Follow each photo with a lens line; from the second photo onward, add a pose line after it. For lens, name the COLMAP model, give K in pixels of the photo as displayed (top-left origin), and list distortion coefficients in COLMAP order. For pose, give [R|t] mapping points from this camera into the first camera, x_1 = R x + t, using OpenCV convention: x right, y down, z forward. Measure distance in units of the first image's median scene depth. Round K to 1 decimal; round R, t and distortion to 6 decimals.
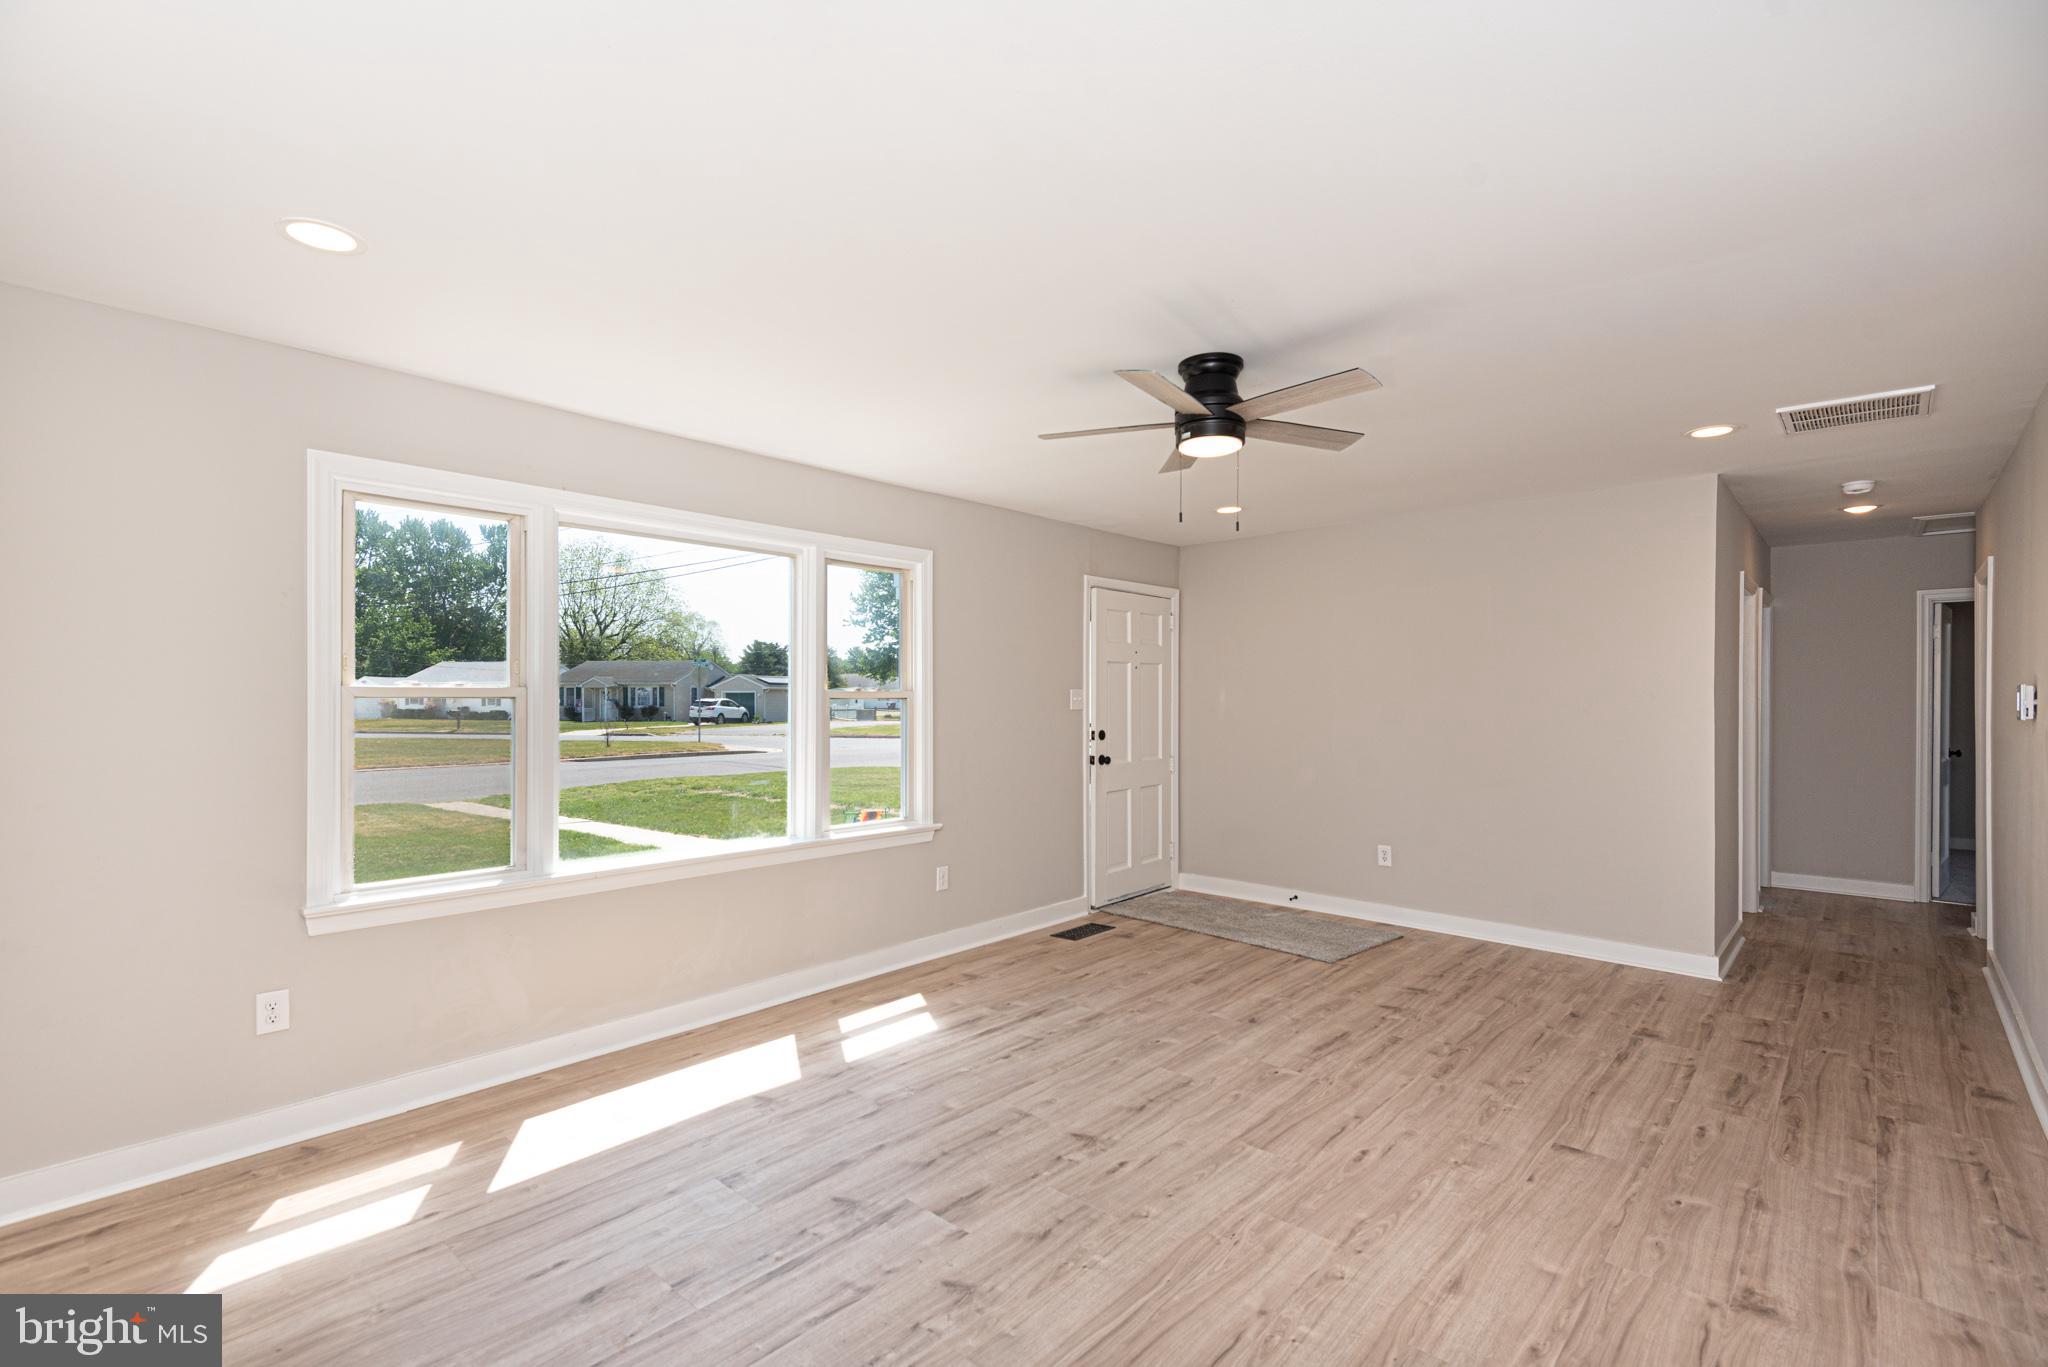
lens RADIAL K [[945.7, 0, 1023.4], [0, 945.7, 688.7], [0, 0, 1]] dist [0.032000, -0.008435]
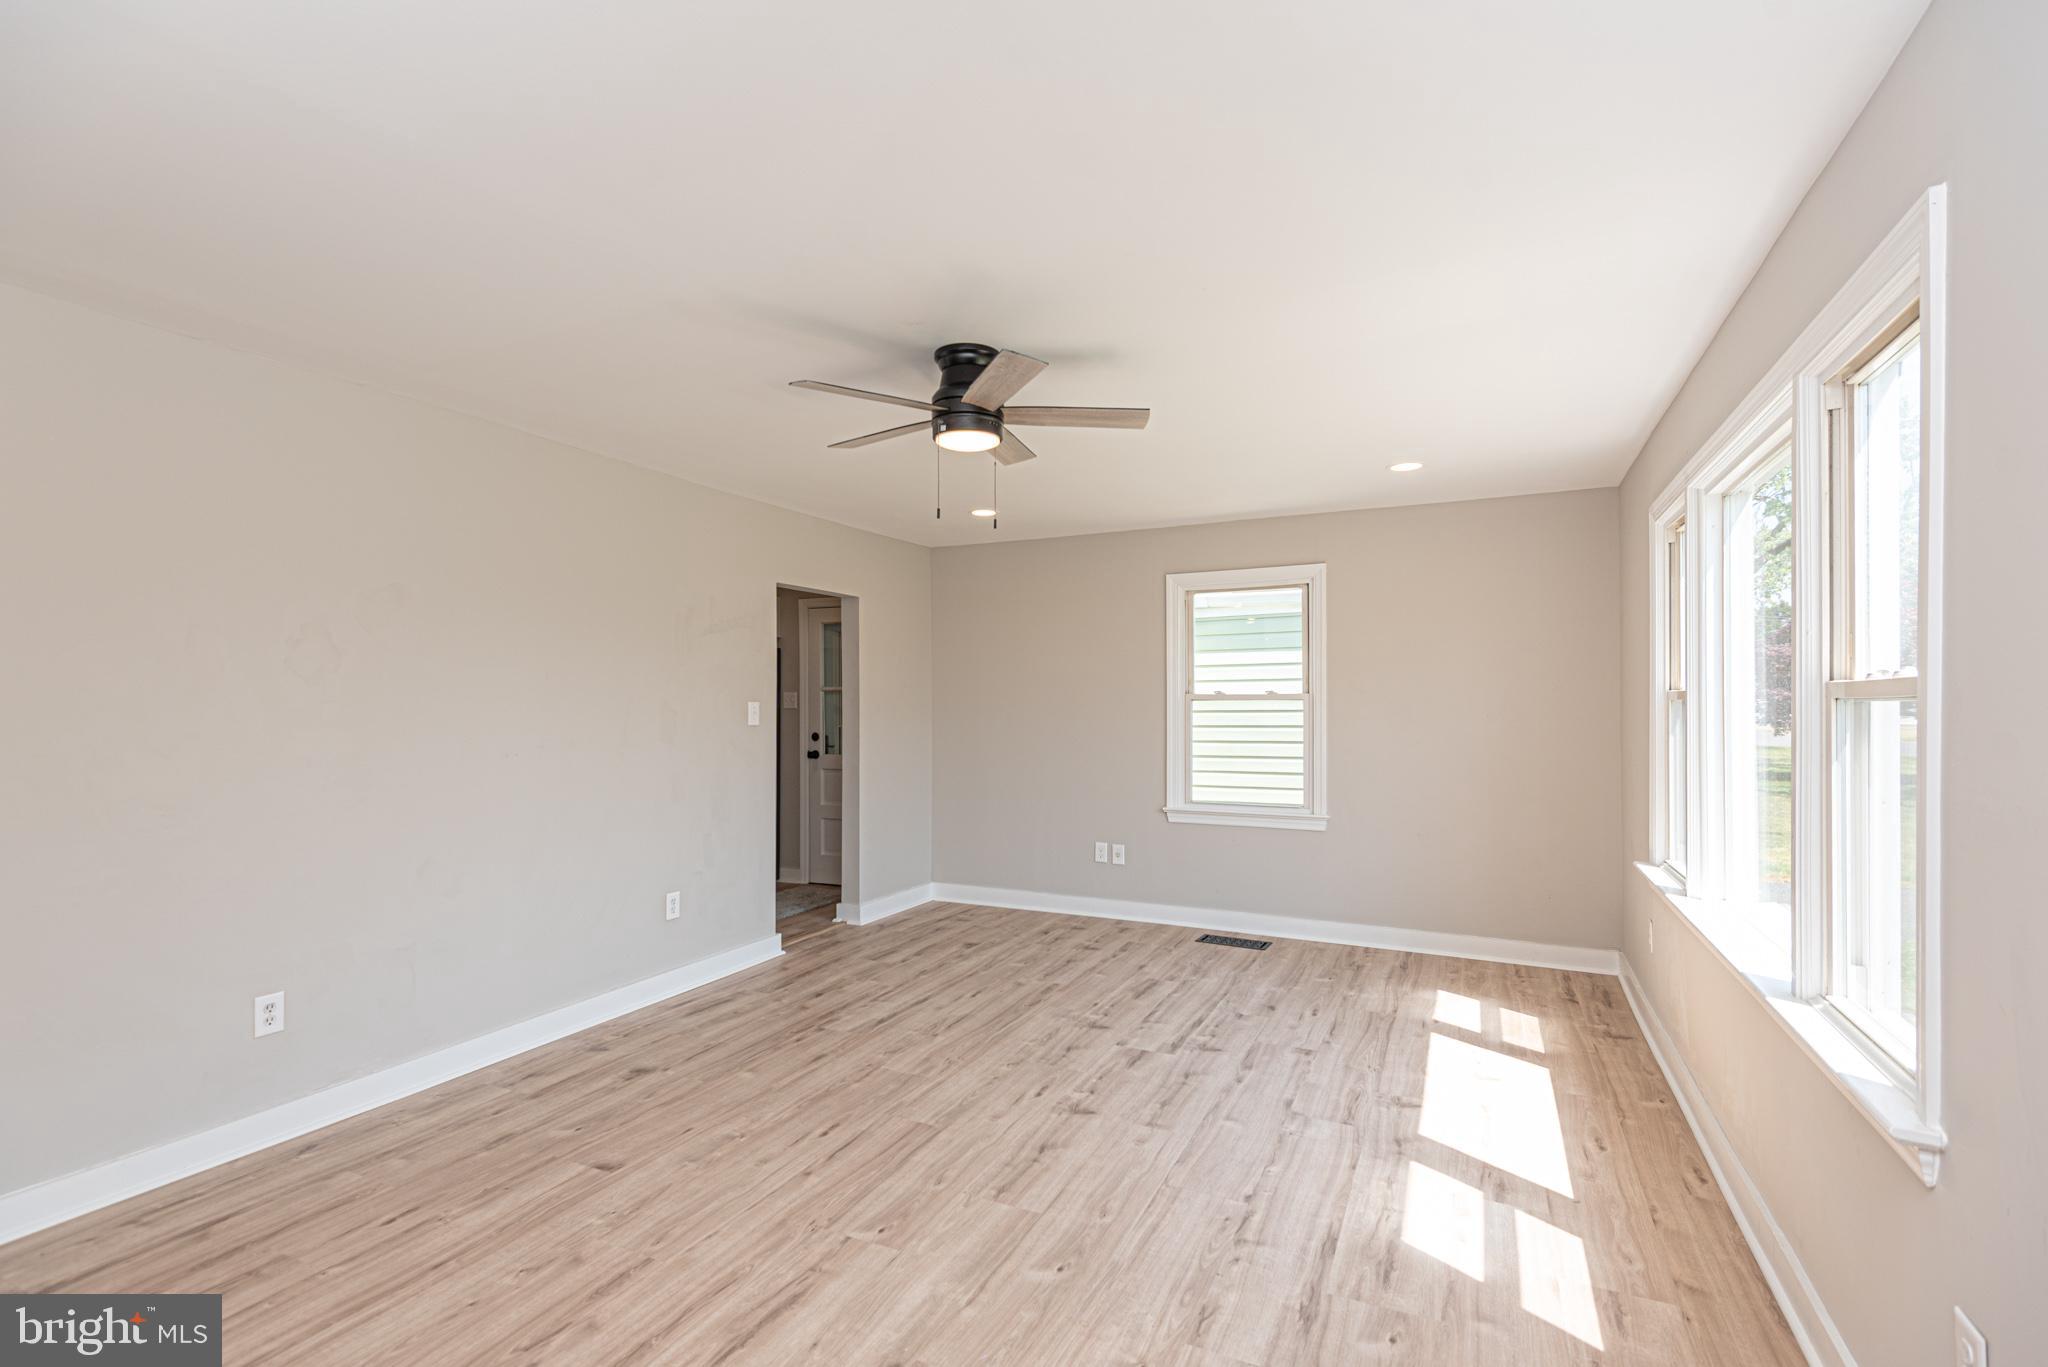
lens RADIAL K [[945.7, 0, 1006.6], [0, 945.7, 684.4], [0, 0, 1]] dist [0.032000, -0.008435]
pose [[-0.966379, -0.006333, -0.257045, 0.401393], [0.000601, 0.999638, -0.026885, 0.018233], [0.257122, -0.026136, -0.966025, 1.914315]]
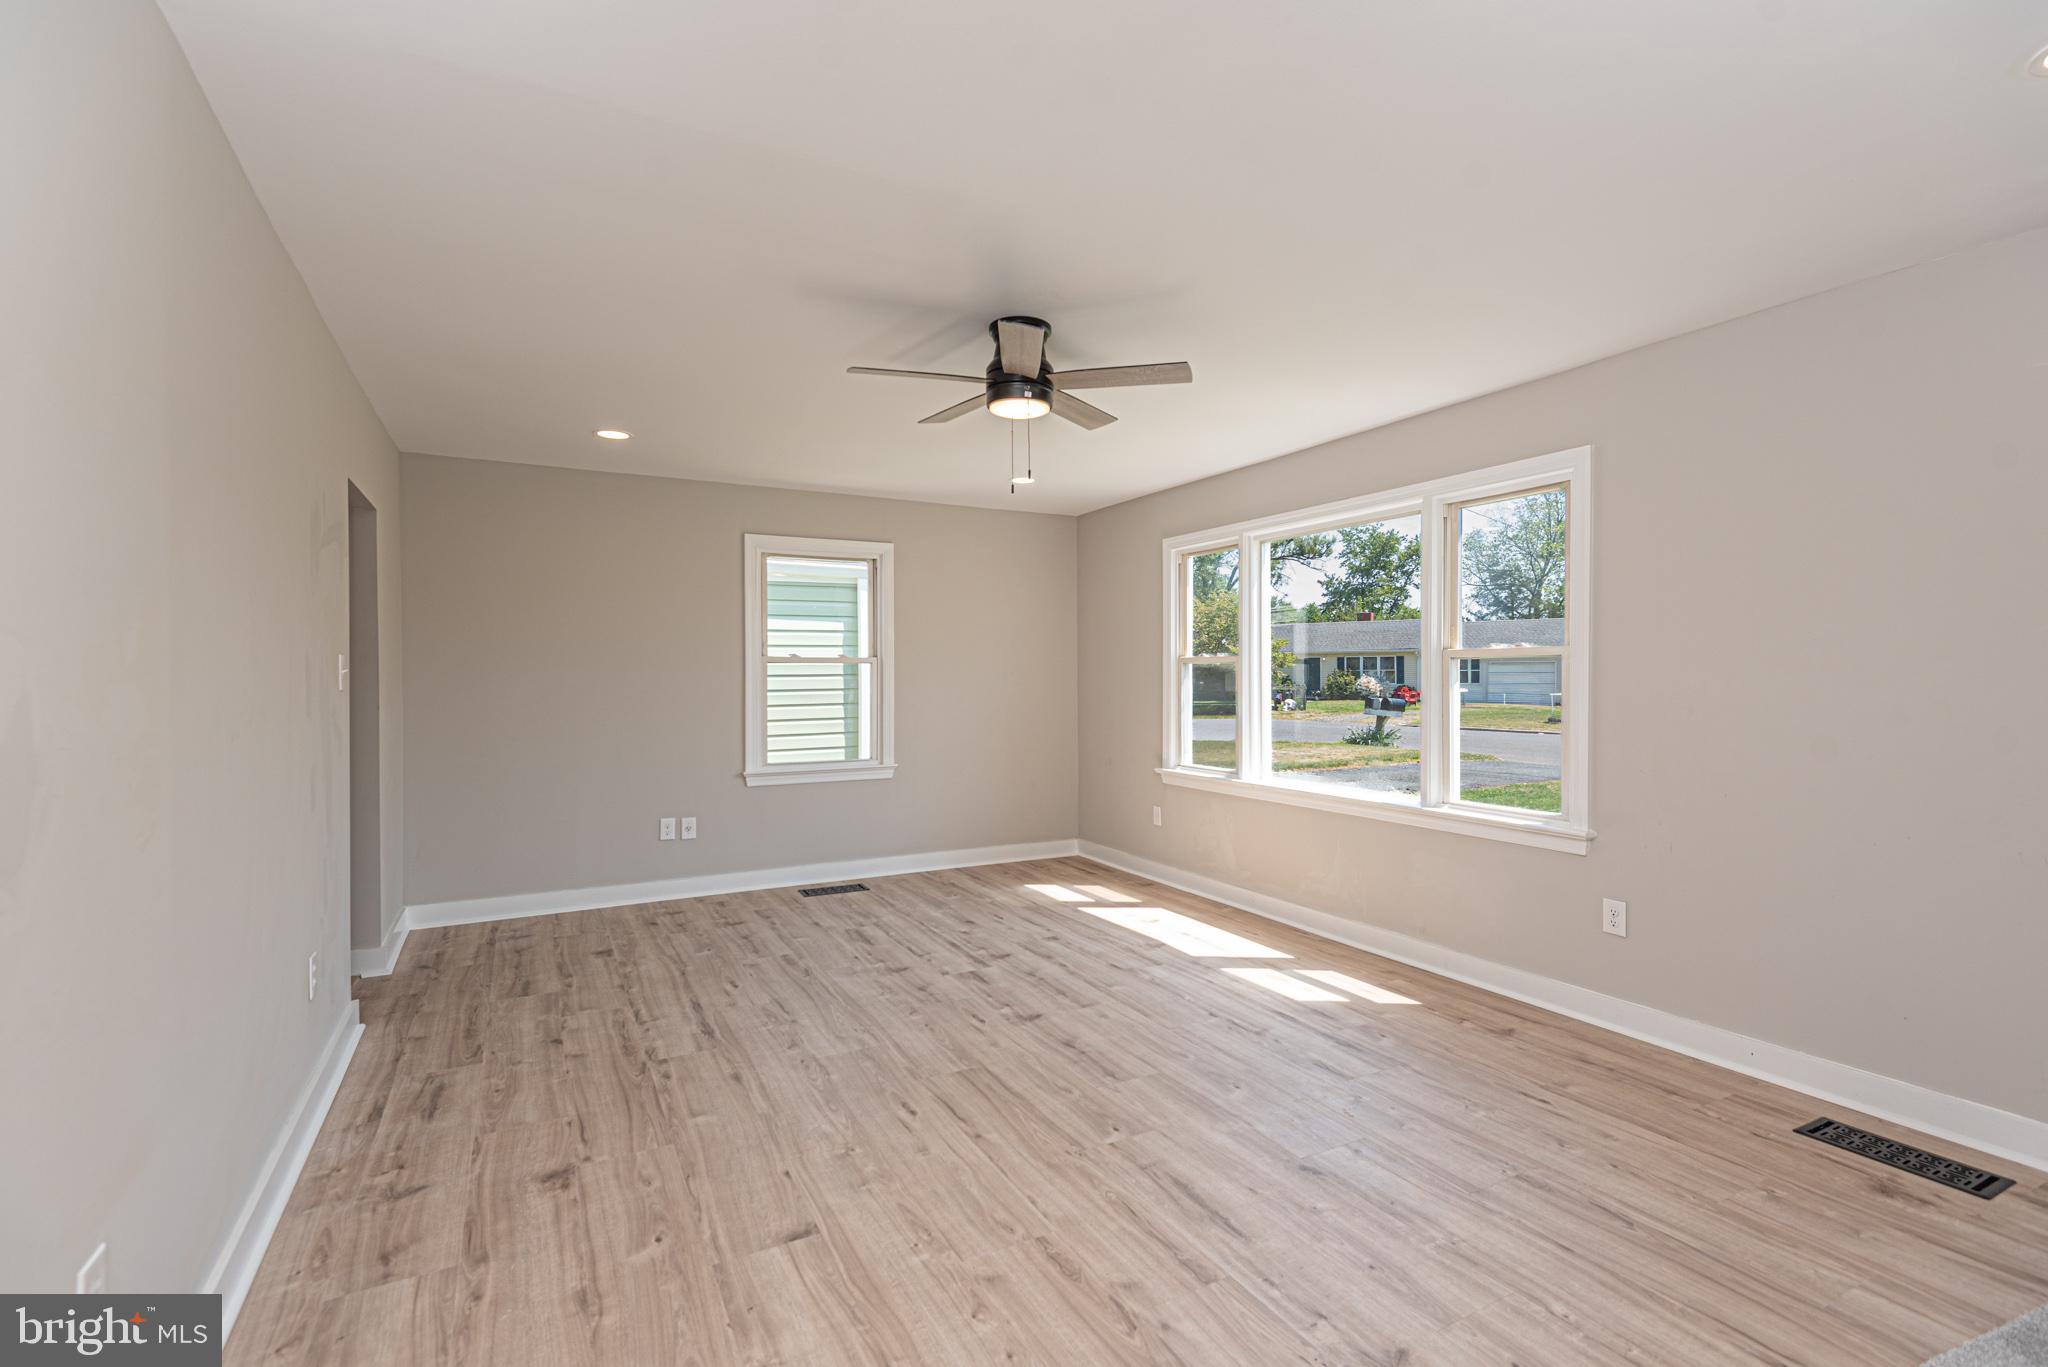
lens RADIAL K [[945.7, 0, 1031.5], [0, 945.7, 678.6], [0, 0, 1]] dist [0.032000, -0.008435]
pose [[-0.347739, -0.000364, -0.937591, 1.136687], [0.007672, 0.999965, -0.003234, 0.039594], [0.937560, -0.008318, -0.347724, 1.345859]]
